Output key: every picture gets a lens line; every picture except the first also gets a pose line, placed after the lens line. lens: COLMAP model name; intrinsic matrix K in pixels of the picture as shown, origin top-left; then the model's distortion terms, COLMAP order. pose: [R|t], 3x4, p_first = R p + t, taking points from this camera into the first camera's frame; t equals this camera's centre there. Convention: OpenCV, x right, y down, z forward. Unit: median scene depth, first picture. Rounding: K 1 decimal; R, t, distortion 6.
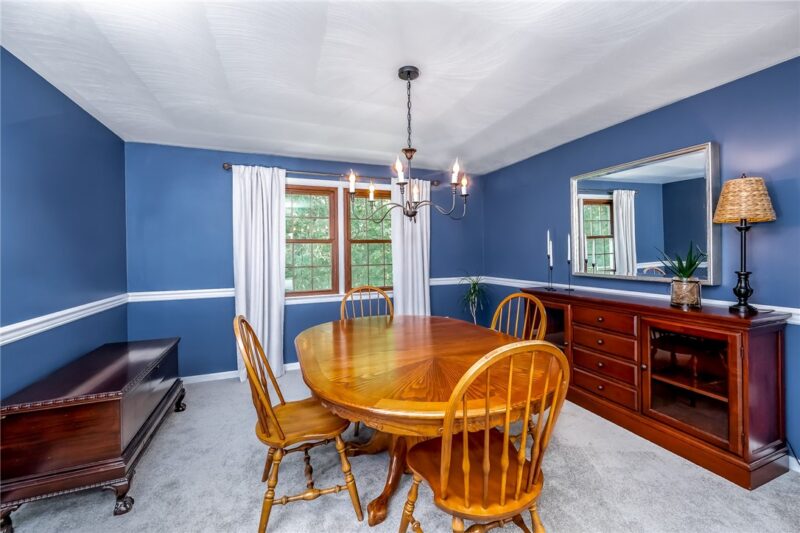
lens RADIAL K [[343.5, 0, 404.7], [0, 343.5, 251.0], [0, 0, 1]] dist [0.000560, 0.000006]
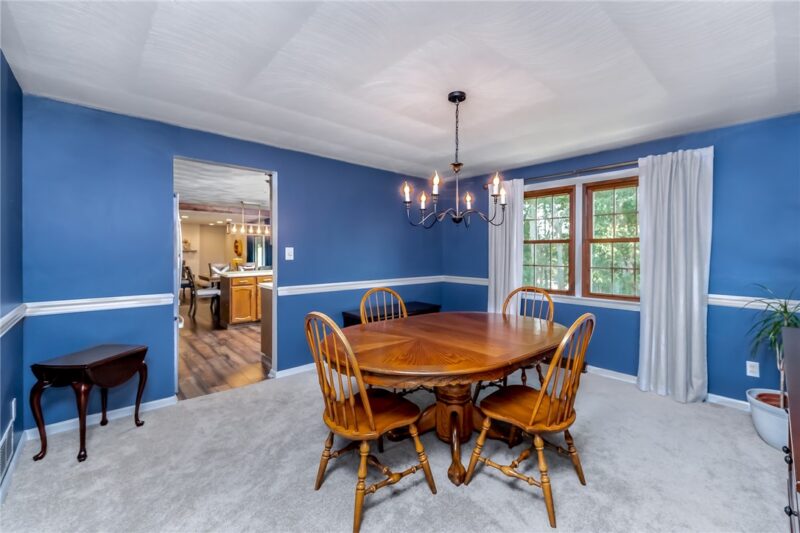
lens RADIAL K [[343.7, 0, 402.4], [0, 343.7, 248.1], [0, 0, 1]] dist [-0.000038, -0.000006]
pose [[0.336393, 0.000951, -0.941721, 0.586349], [-0.004646, 0.999989, -0.000650, -0.006407], [0.941710, 0.004594, 0.336394, 0.250410]]
